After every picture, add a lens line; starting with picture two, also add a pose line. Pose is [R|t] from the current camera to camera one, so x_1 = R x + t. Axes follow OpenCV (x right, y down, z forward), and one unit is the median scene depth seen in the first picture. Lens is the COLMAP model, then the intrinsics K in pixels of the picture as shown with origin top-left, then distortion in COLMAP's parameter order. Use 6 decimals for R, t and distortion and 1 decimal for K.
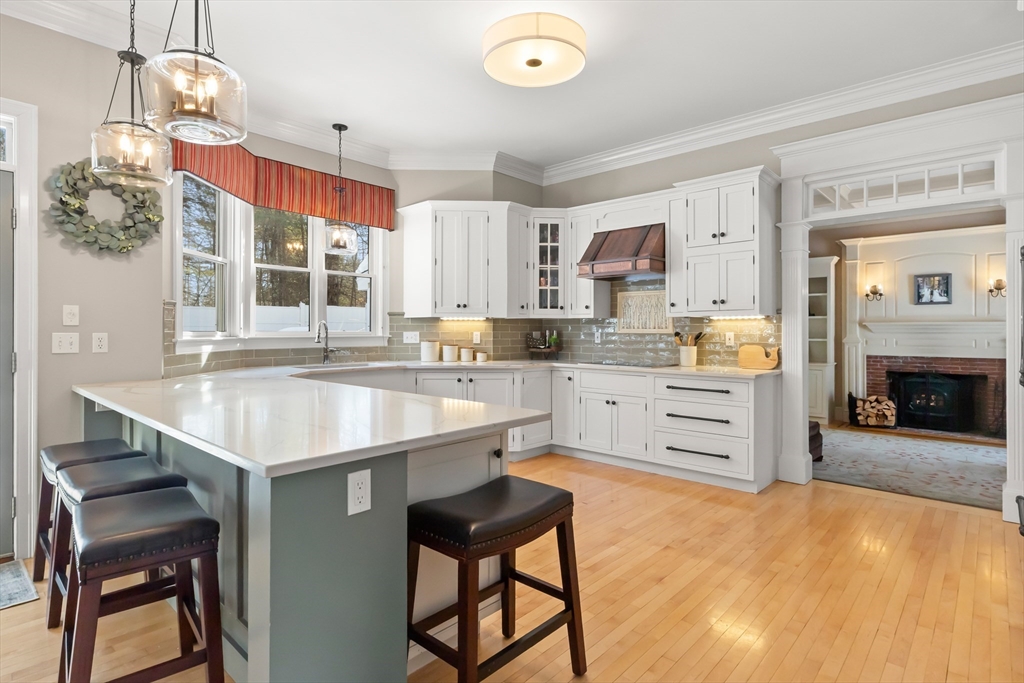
lens RADIAL K [[518.6, 0, 519.6], [0, 518.6, 329.4], [0, 0, 1]] dist [-0.004762, -0.000428]
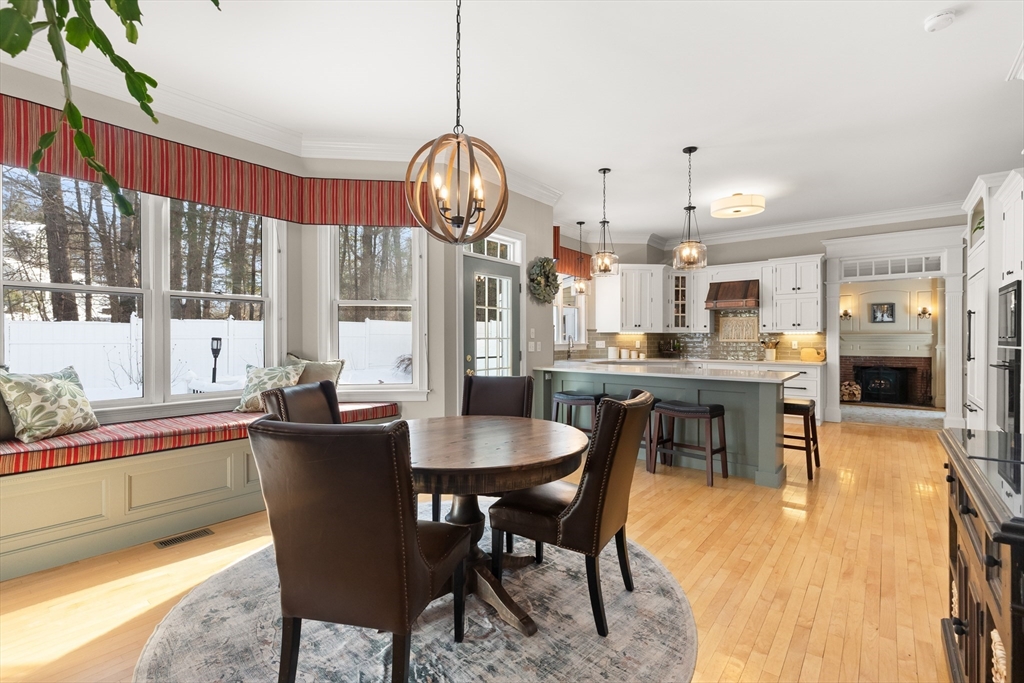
lens RADIAL K [[464.8, 0, 525.8], [0, 464.8, 338.6], [0, 0, 1]] dist [-0.002284, 0.000351]
pose [[0.997146, -0.000648, 0.075492, -0.427231], [0.000461, 0.999997, 0.002498, -0.005246], [-0.075493, -0.002456, 0.997143, -0.354601]]
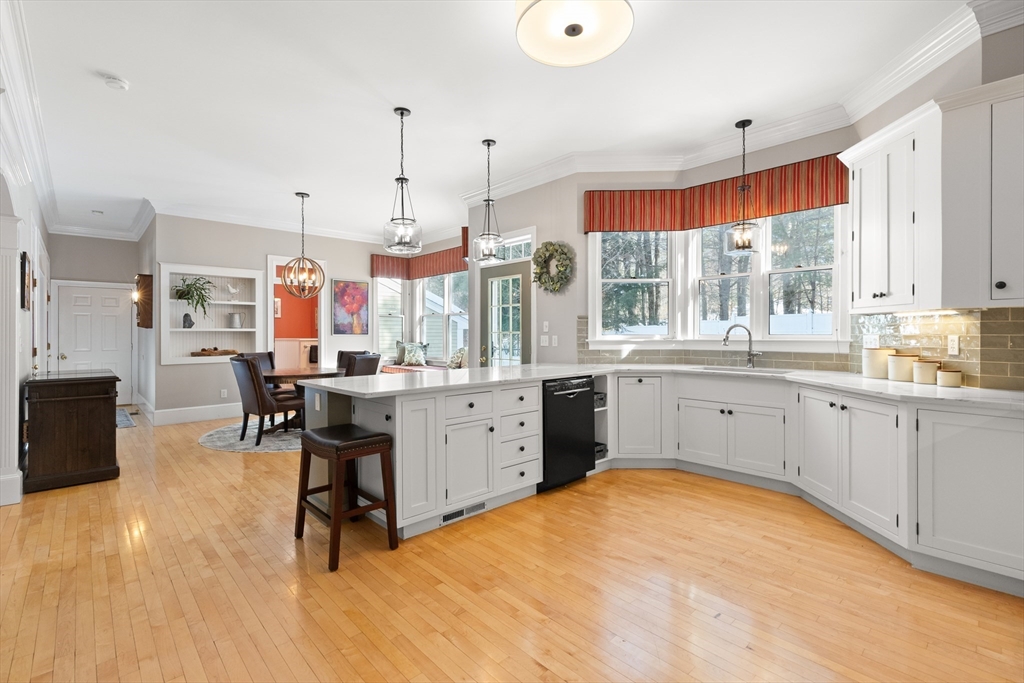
lens RADIAL K [[464.8, 0, 518.3], [0, 464.8, 338.1], [0, 0, 1]] dist [-0.002284, 0.000351]
pose [[-0.082067, 0.008246, -0.996593, 0.367801], [0.007076, 0.999945, 0.007691, 0.000570], [0.996602, -0.006421, -0.082121, 0.428370]]
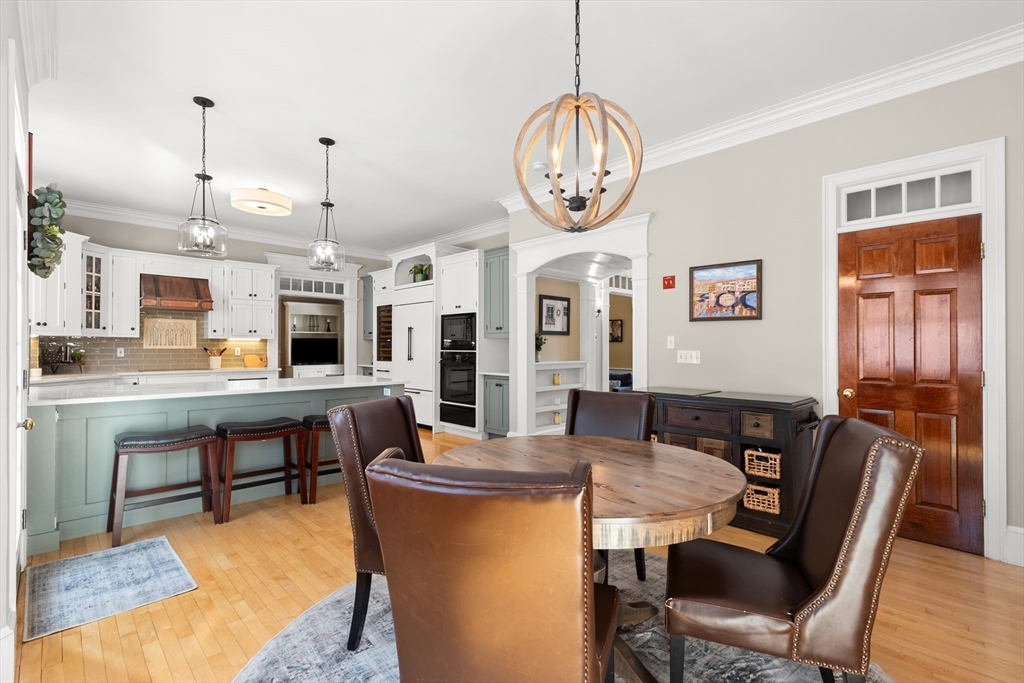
lens RADIAL K [[464.8, 0, 512.1], [0, 464.8, 342.1], [0, 0, 1]] dist [-0.002284, 0.000351]
pose [[0.093451, 0.008574, 0.995587, -0.703028], [-0.007736, 0.999939, -0.007886, -0.005920], [-0.995594, -0.006965, 0.093512, -0.042610]]
